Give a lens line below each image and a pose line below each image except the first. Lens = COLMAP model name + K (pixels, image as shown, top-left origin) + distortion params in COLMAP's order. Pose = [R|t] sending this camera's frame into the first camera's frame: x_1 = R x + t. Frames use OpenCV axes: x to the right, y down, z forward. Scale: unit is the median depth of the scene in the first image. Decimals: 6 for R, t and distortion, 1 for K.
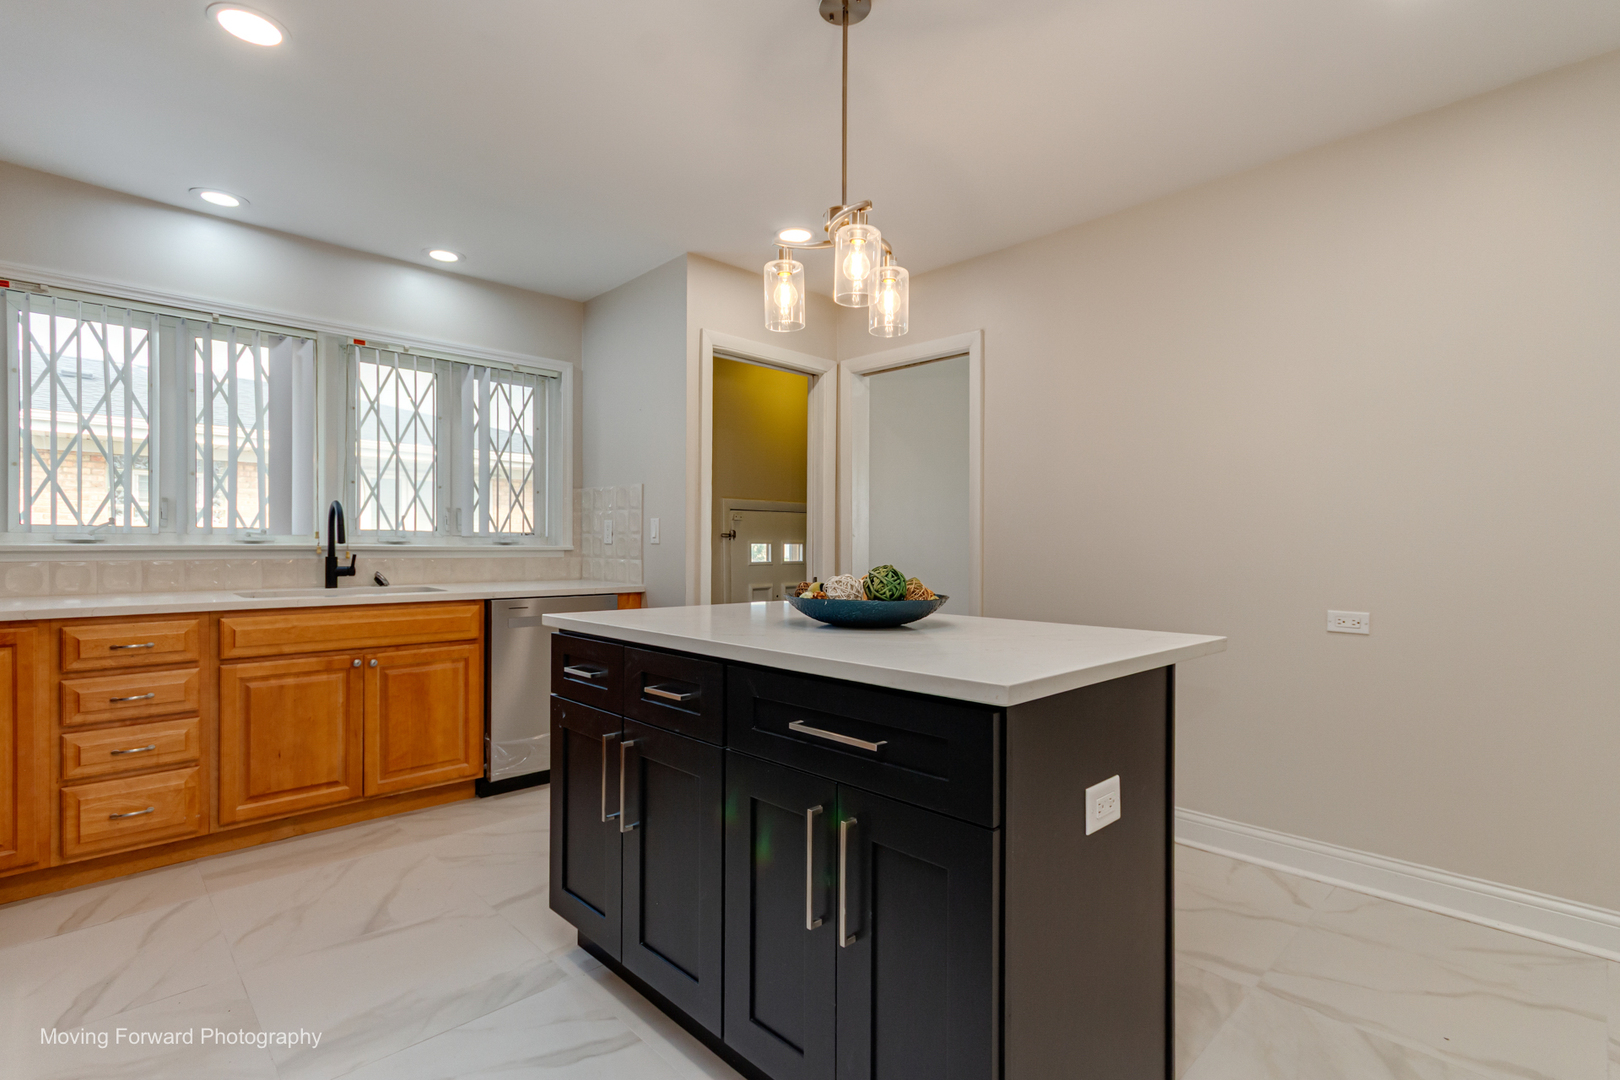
lens RADIAL K [[757.2, 0, 819.9], [0, 757.2, 550.0], [0, 0, 1]] dist [0.009536, -0.000759]
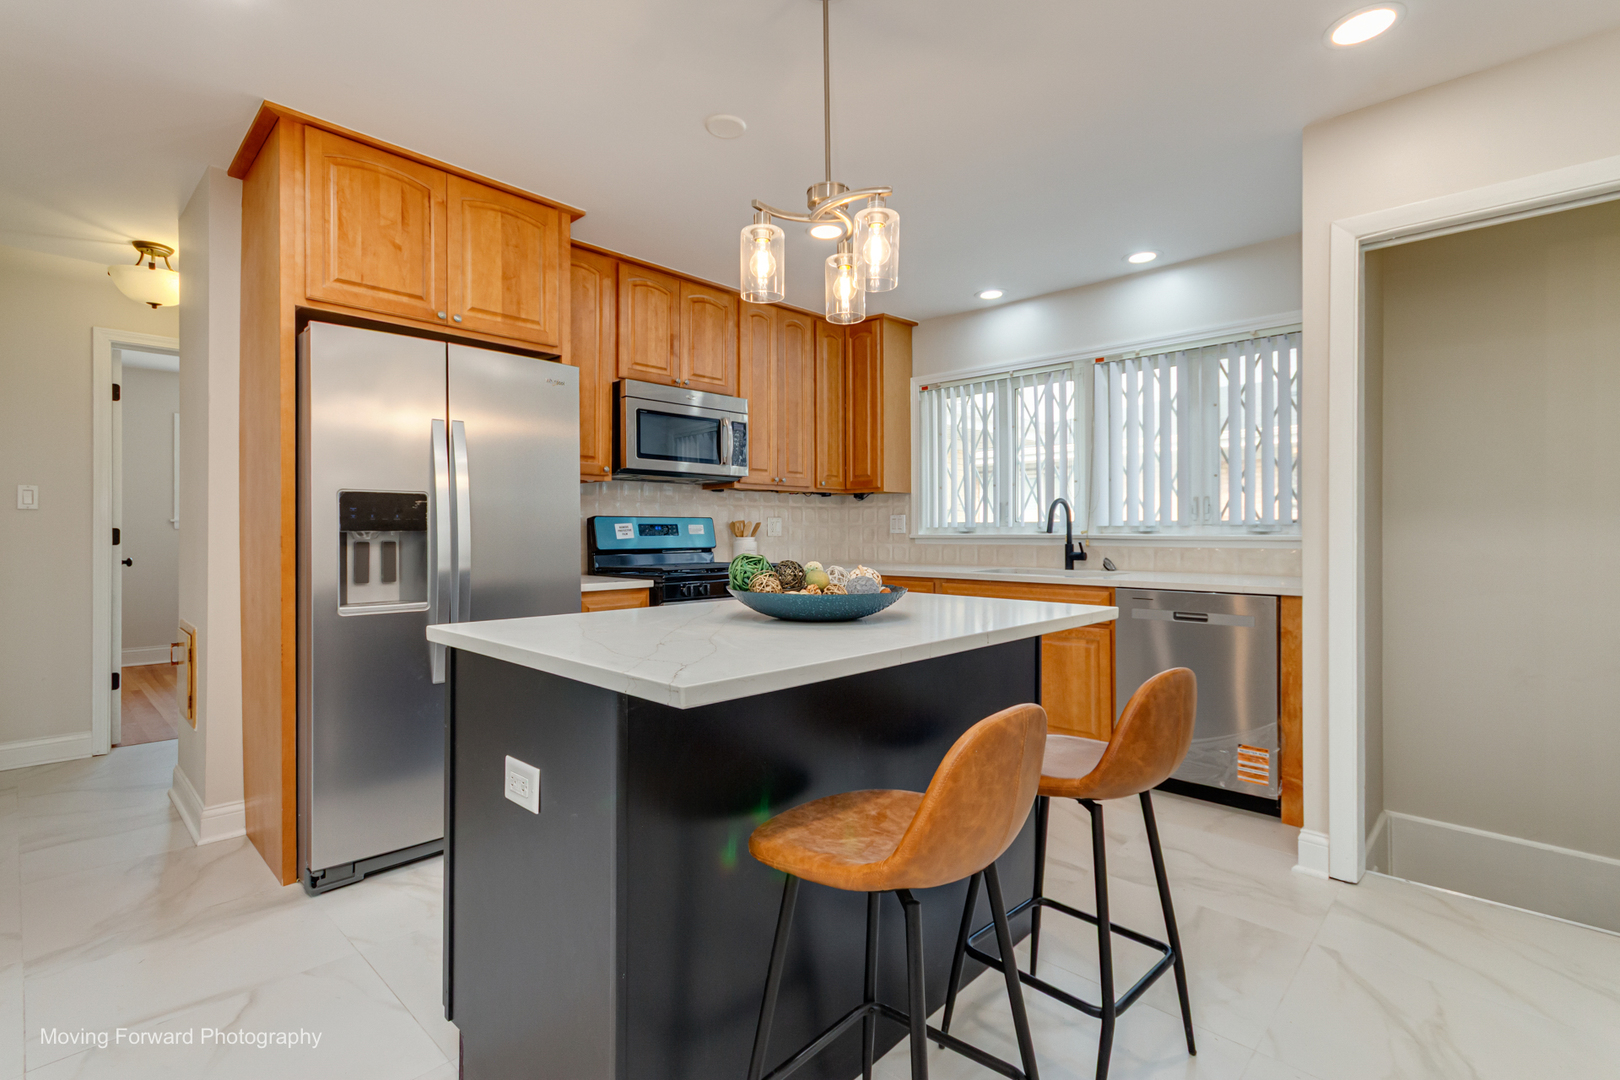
lens RADIAL K [[757.2, 0, 822.1], [0, 757.2, 529.5], [0, 0, 1]] dist [0.009536, -0.000759]
pose [[0.073632, -0.006771, -0.997262, 0.535526], [-0.007206, 0.999947, -0.007321, -0.002340], [0.997259, 0.007725, 0.073579, 0.511574]]
